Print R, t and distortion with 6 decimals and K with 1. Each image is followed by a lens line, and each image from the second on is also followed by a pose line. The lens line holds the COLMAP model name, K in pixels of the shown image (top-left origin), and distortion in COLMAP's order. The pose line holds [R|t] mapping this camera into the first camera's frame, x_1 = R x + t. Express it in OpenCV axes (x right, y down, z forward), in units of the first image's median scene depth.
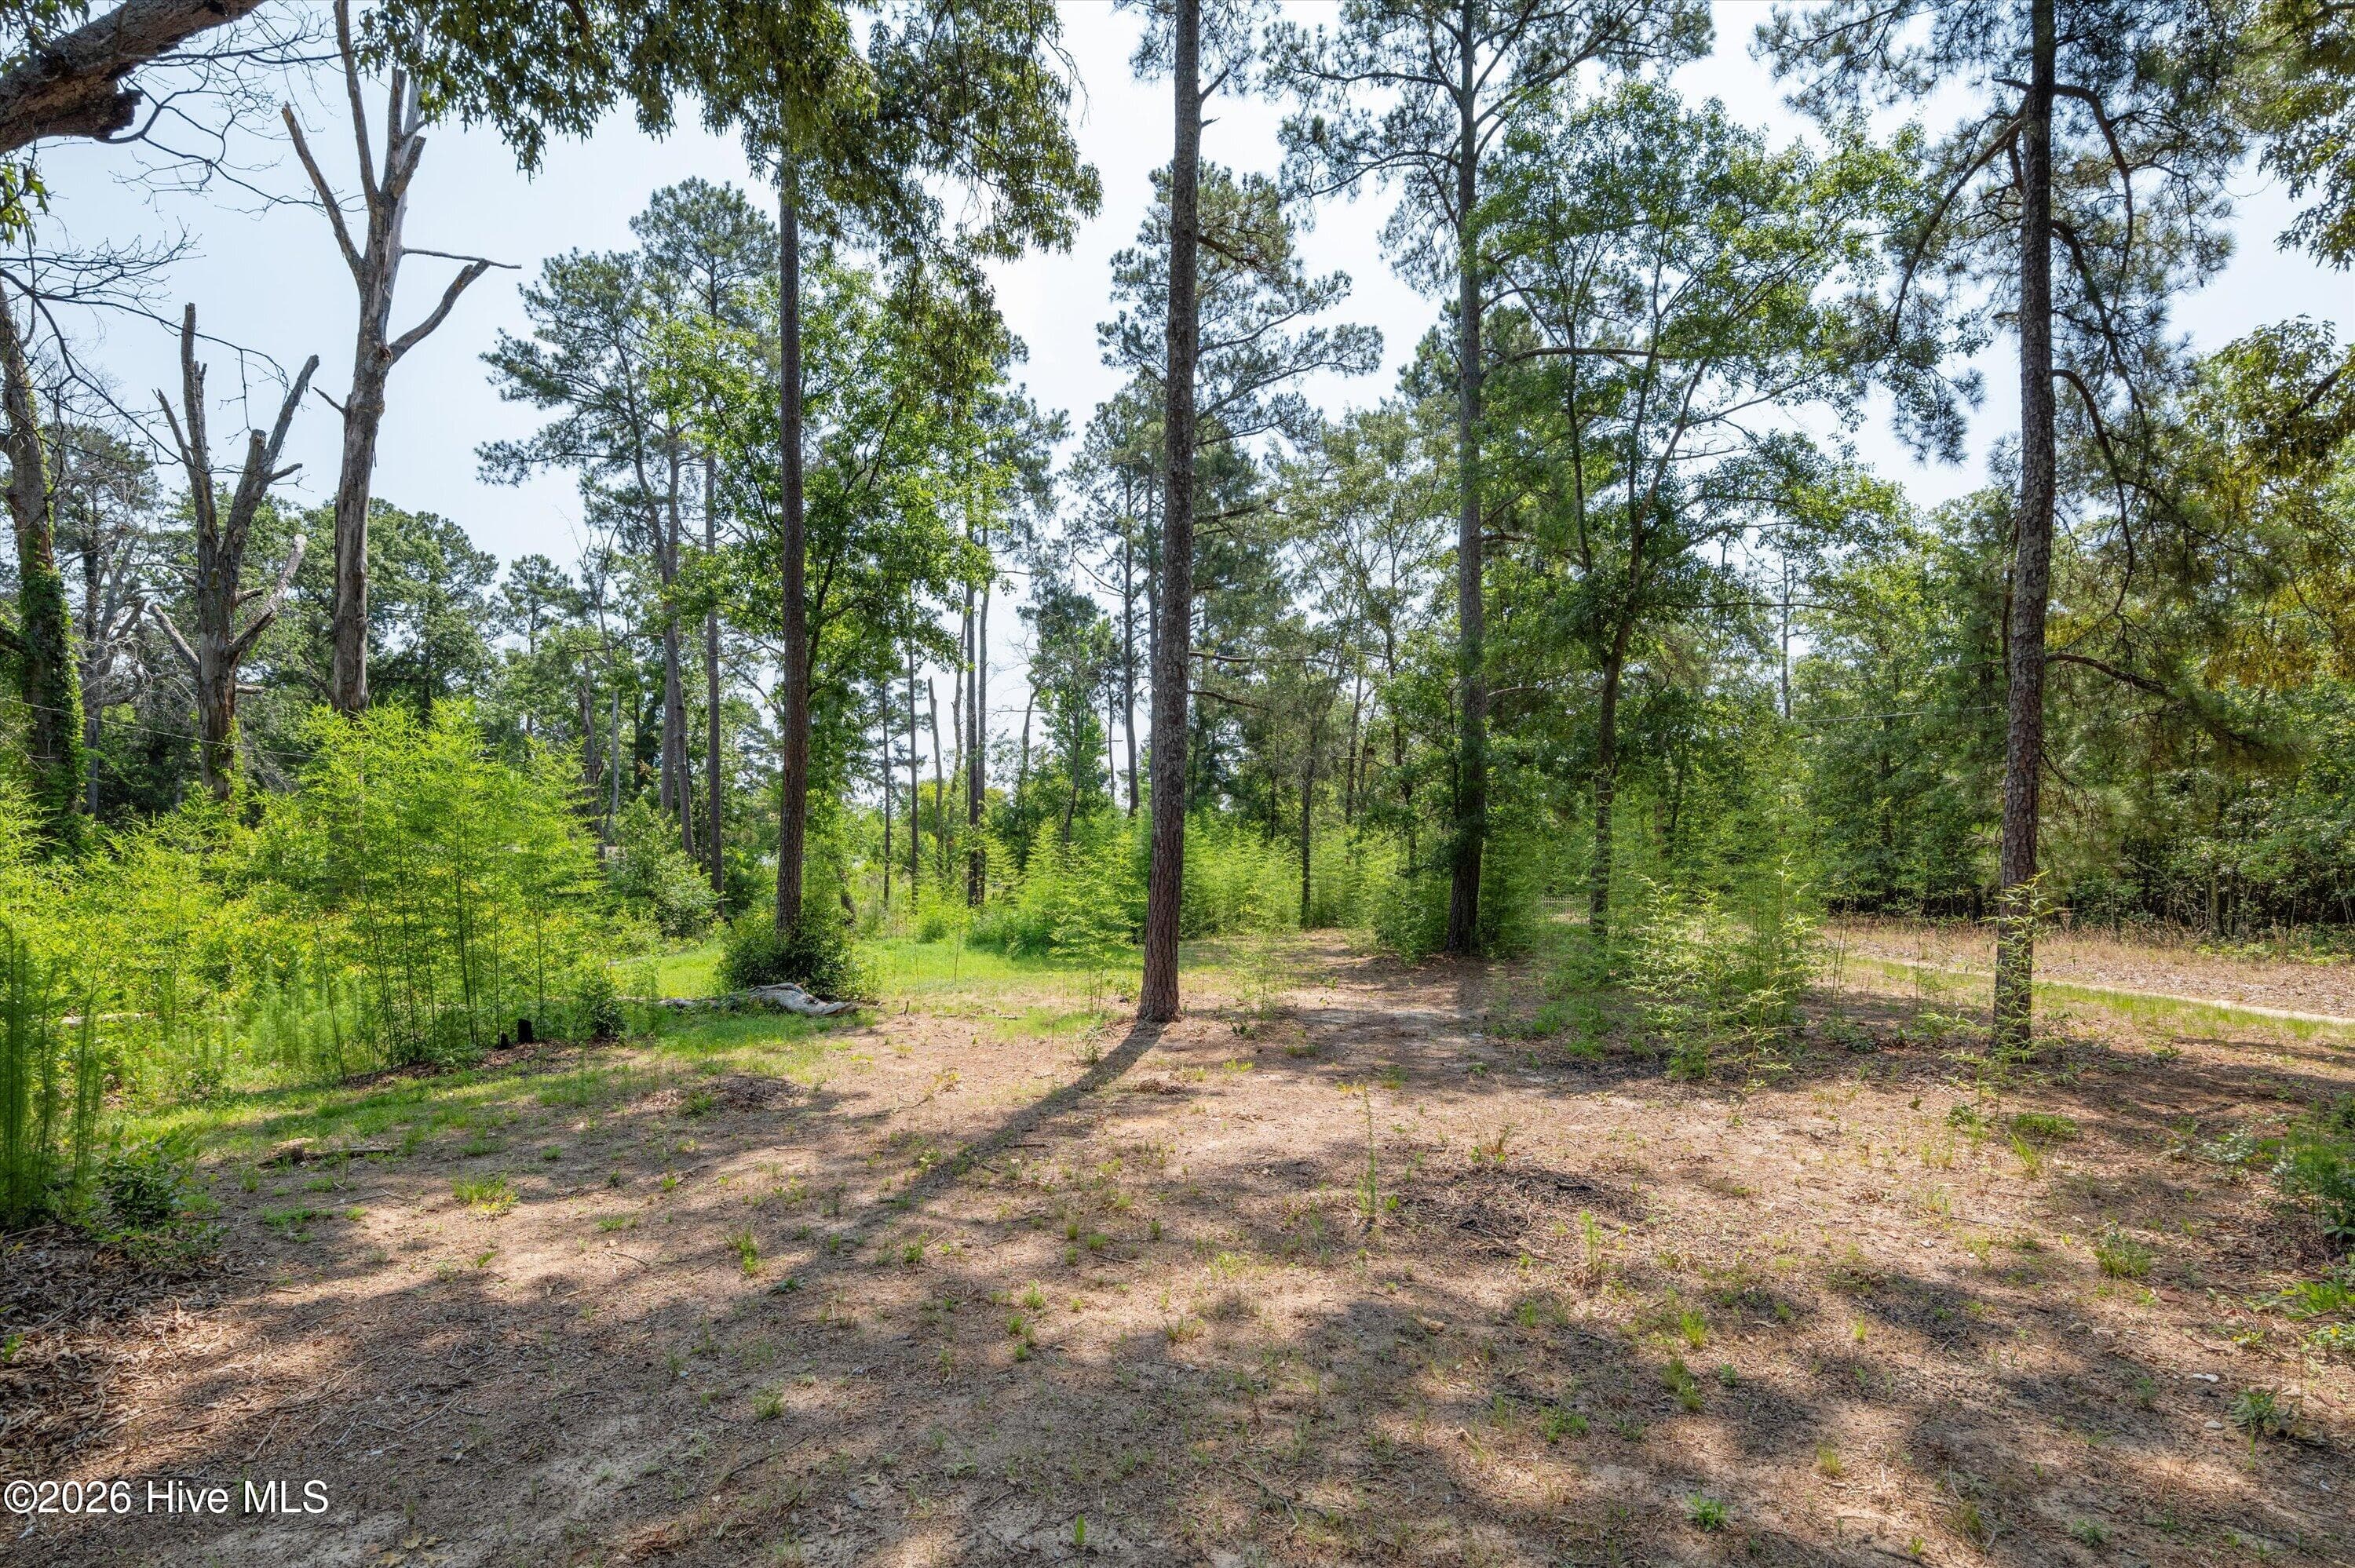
lens RADIAL K [[1193.3, 0, 1177.7], [0, 1193.3, 886.3], [0, 0, 1]] dist [-0.004081, -0.001019]
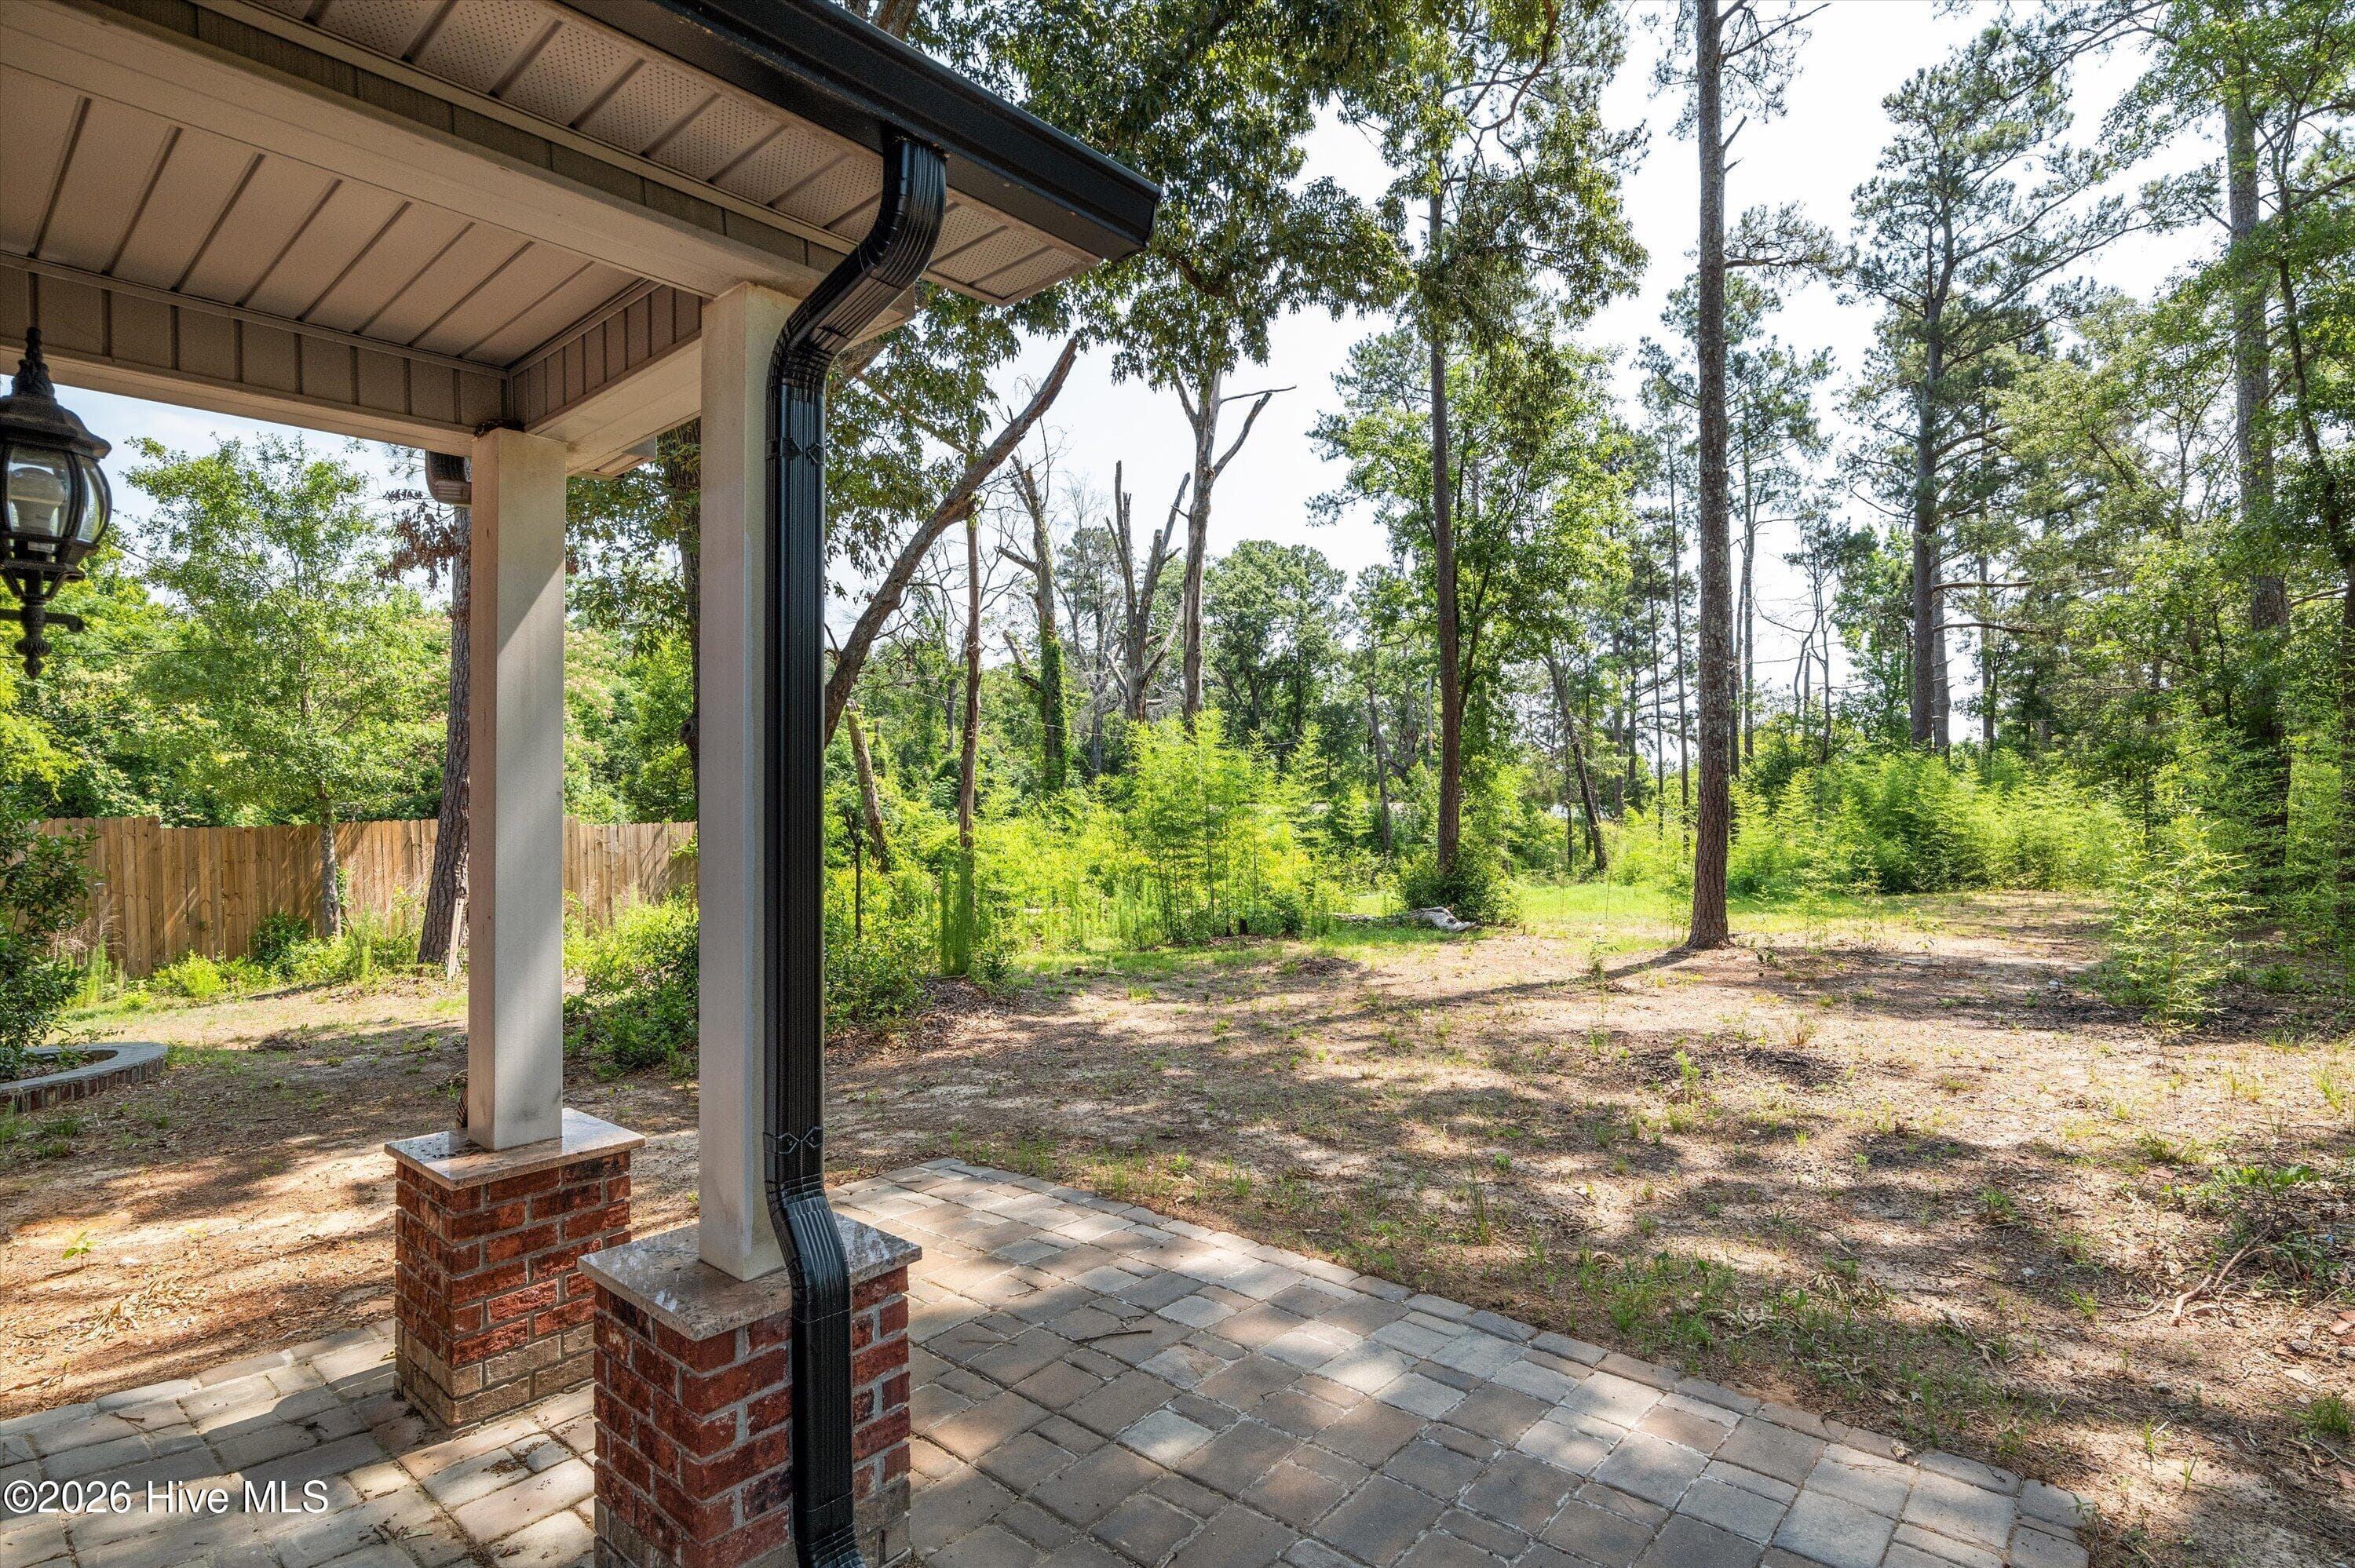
lens RADIAL K [[1133.2, 0, 1177.9], [0, 1133.2, 790.1], [0, 0, 1]] dist [0.000568, 0.000376]
pose [[0.775313, -0.022851, -0.631164, 0.095728], [-0.003970, 0.999149, -0.041050, 0.002270], [0.631565, 0.034332, 0.774562, -0.054675]]
